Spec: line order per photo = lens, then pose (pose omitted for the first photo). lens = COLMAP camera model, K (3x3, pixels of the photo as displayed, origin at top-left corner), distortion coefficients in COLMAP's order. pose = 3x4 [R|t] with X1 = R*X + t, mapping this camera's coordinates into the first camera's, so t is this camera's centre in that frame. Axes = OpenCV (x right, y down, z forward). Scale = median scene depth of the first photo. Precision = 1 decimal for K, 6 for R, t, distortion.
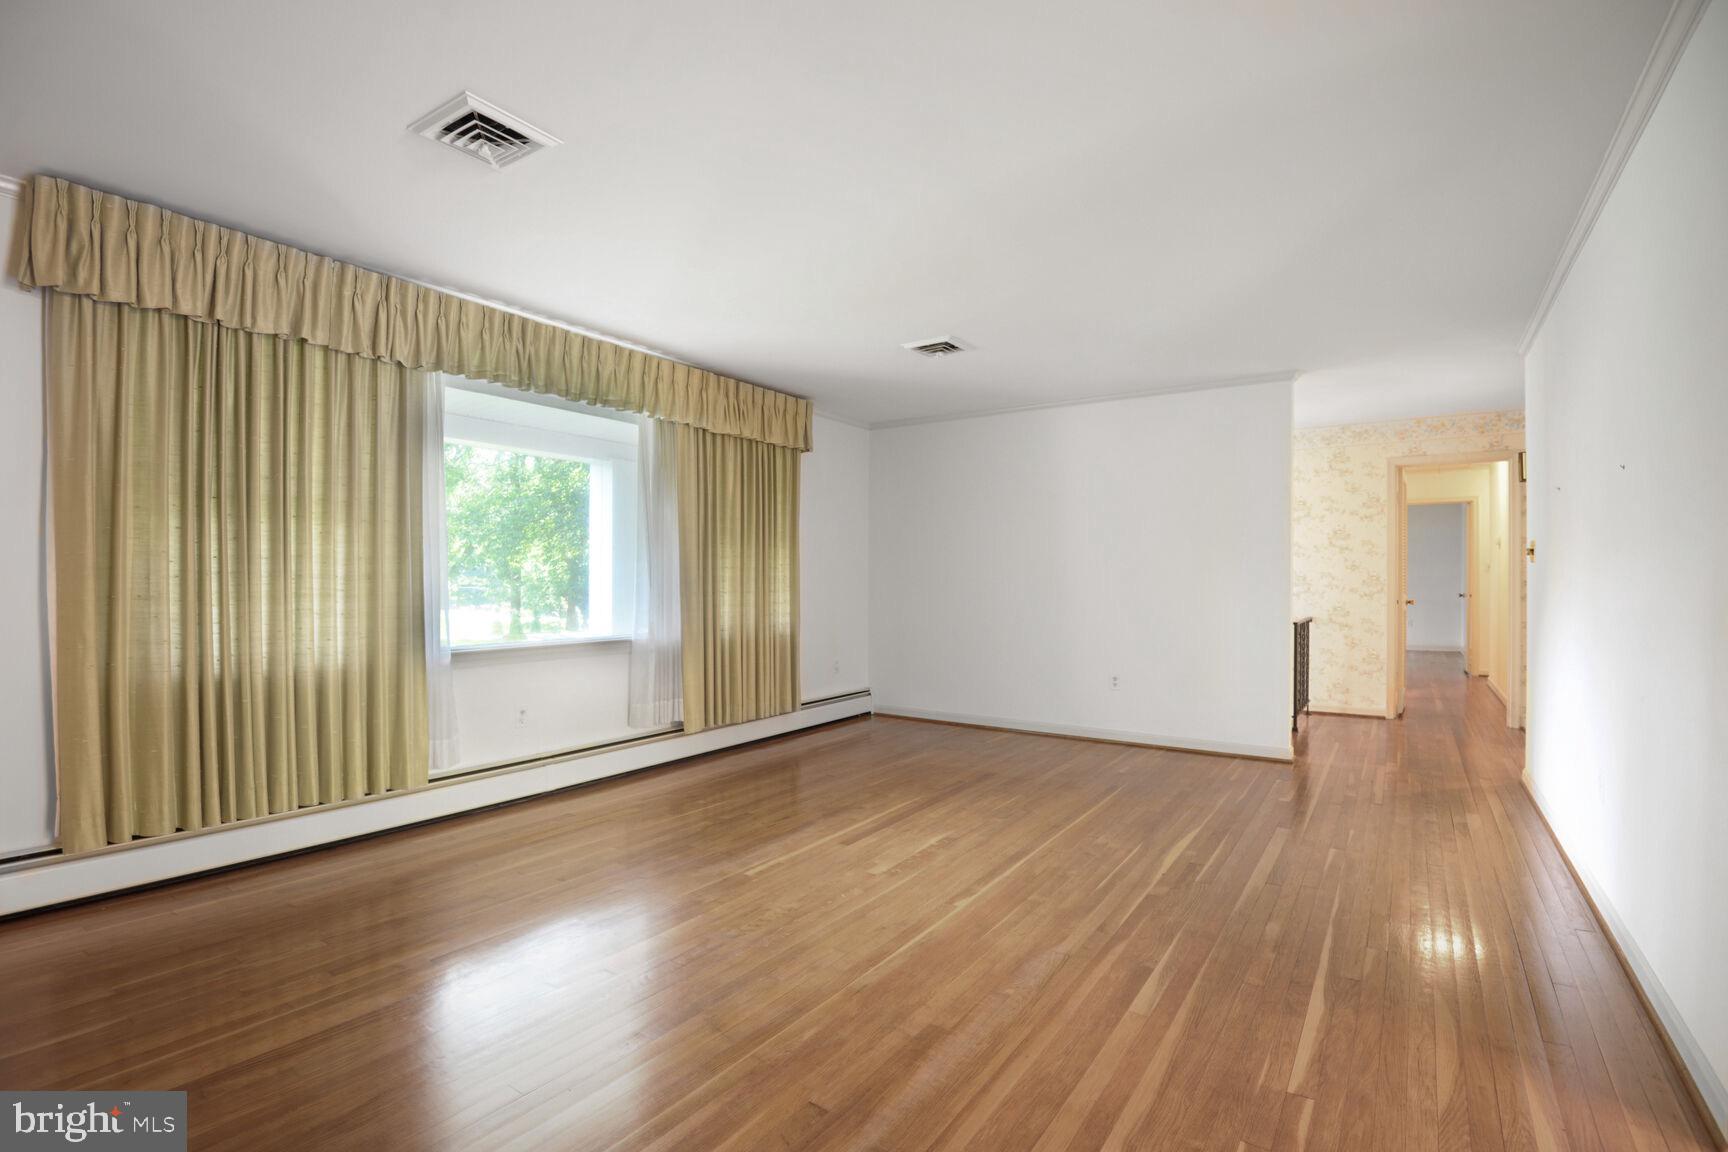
lens RADIAL K [[816.9, 0, 856.1], [0, 816.9, 551.5], [0, 0, 1]] dist [-0.028554, -0.008330]
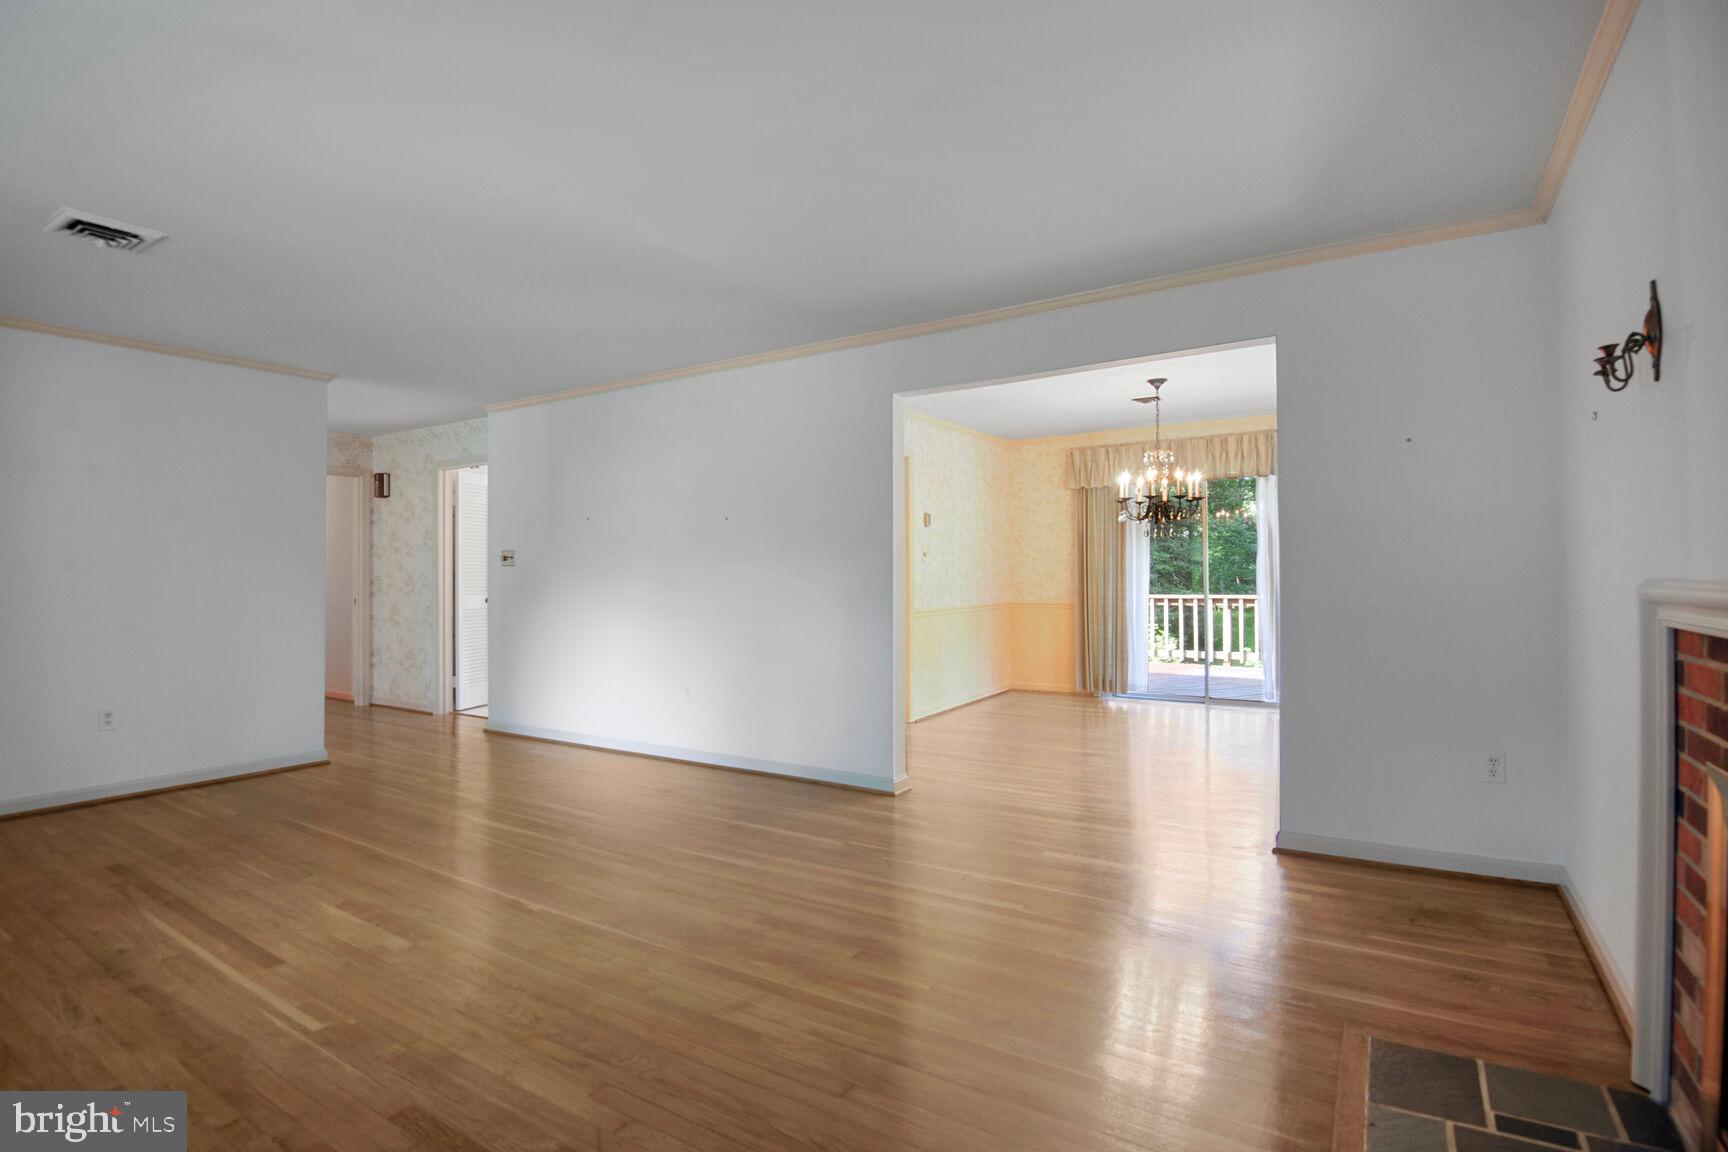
lens RADIAL K [[816.9, 0, 891.2], [0, 816.9, 569.1], [0, 0, 1]] dist [-0.028554, -0.008330]
pose [[-0.064810, 0.000638, 0.997897, -0.754108], [-0.024650, 0.999694, -0.002240, 0.007038], [-0.997593, -0.024743, -0.064774, 0.539209]]
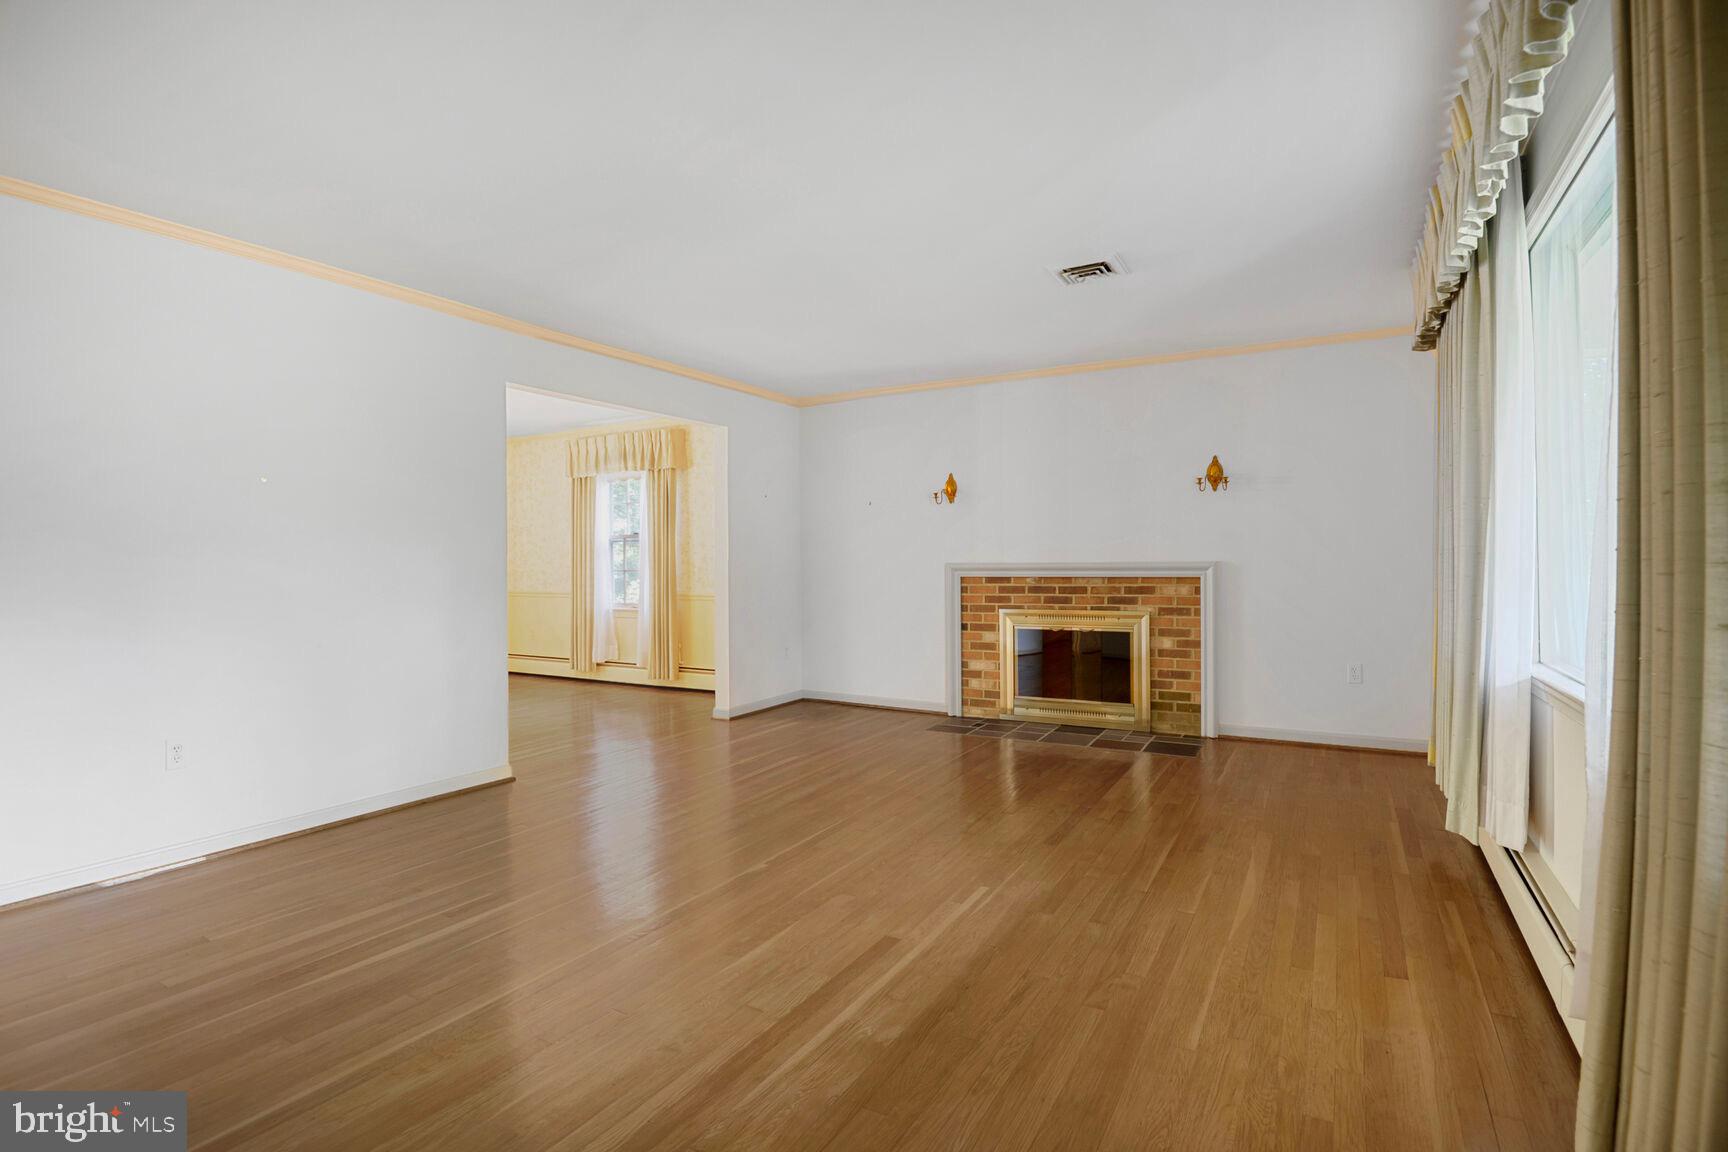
lens RADIAL K [[816.9, 0, 842.6], [0, 816.9, 579.2], [0, 0, 1]] dist [-0.028554, -0.008330]
pose [[-0.998281, 0.005548, -0.058349, 0.068446], [0.006438, 0.999865, -0.015085, 0.062489], [0.058257, -0.015435, -0.998182, 1.753114]]
